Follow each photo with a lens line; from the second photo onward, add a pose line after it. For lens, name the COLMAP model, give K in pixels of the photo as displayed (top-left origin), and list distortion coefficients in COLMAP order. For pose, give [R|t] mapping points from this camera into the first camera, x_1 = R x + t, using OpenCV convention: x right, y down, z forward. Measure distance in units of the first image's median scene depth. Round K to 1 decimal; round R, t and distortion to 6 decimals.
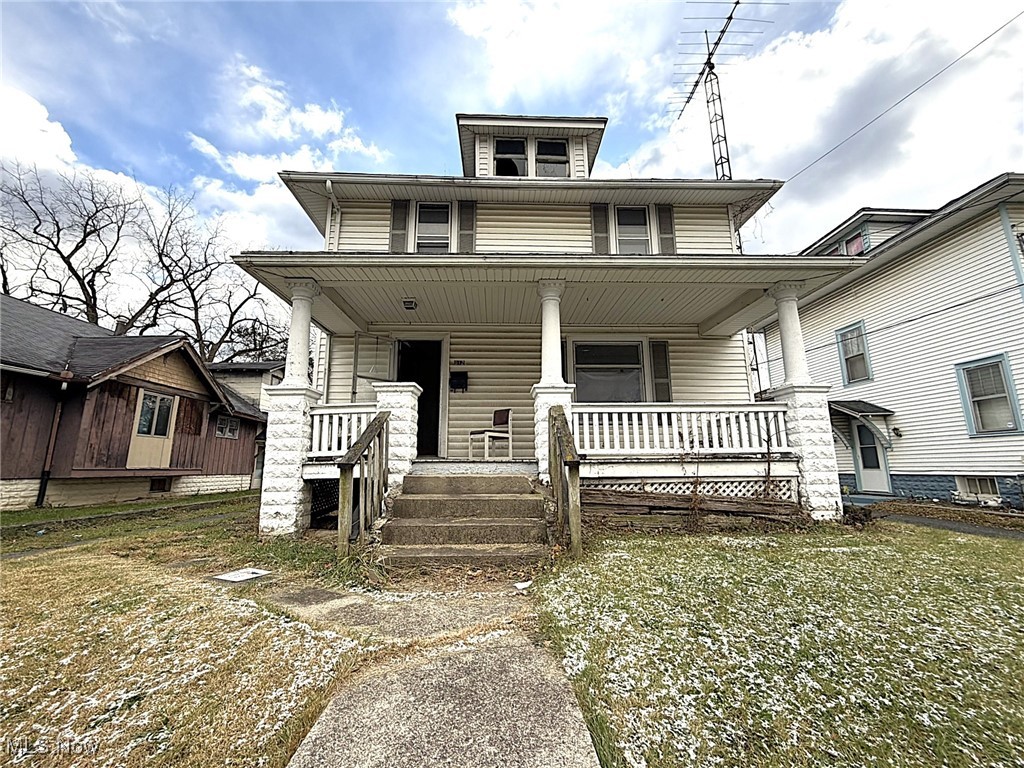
lens RADIAL K [[424.1, 0, 512.0], [0, 424.1, 384.0], [0, 0, 1]] dist [-0.000297, -0.000221]
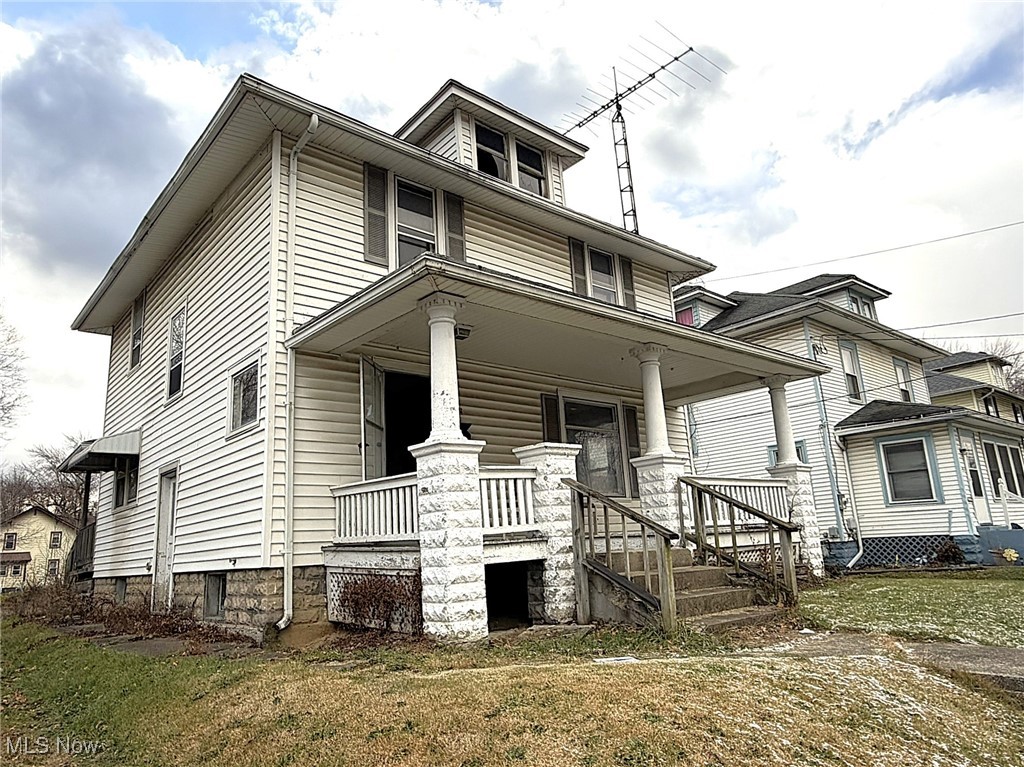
lens RADIAL K [[673.8, 0, 512.0], [0, 673.8, 383.5], [0, 0, 1]] dist [0.005129, 0.000392]
pose [[0.779698, 0.113385, 0.615805, -0.724382], [-0.072405, 0.993197, -0.091197, 0.004378], [-0.621956, 0.026519, 0.782603, 0.005817]]
